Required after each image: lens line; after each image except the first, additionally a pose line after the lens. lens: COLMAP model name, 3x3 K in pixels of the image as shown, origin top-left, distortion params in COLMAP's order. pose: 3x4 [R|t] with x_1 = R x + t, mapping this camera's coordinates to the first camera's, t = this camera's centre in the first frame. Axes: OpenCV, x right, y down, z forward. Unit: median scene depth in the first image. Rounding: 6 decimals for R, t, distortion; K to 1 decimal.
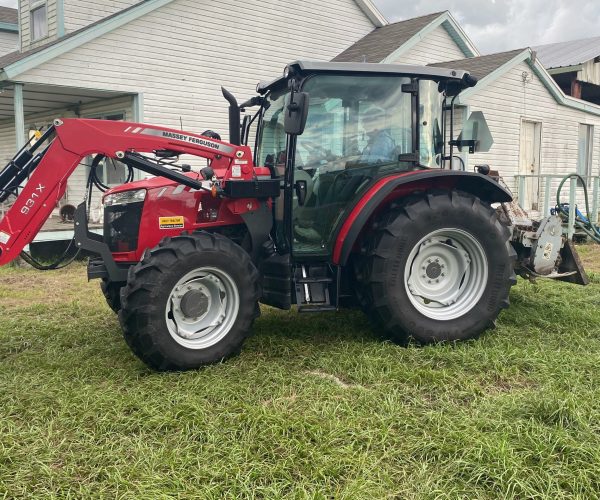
lens RADIAL K [[624.8, 0, 300.0], [0, 624.8, 250.0], [0, 0, 1]] dist [0.082354, -0.010941]
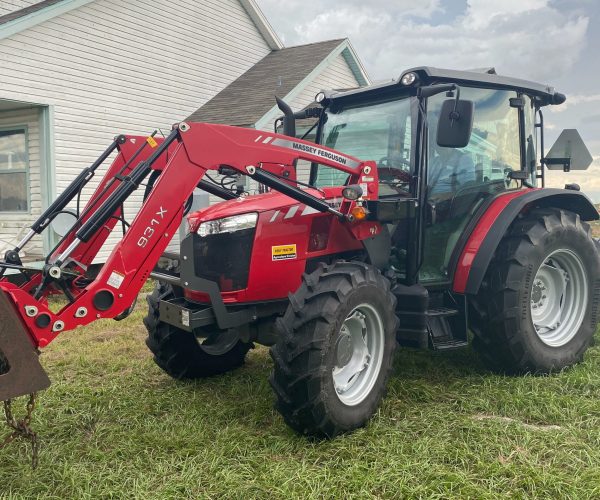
lens RADIAL K [[628.8, 0, 300.0], [0, 628.8, 250.0], [0, 0, 1]] dist [0.040368, -0.002119]
pose [[0.955519, -0.030900, 0.293308, -0.409123], [0.043344, 0.998411, -0.036022, -0.015253], [-0.291728, 0.047133, 0.955339, 0.192416]]
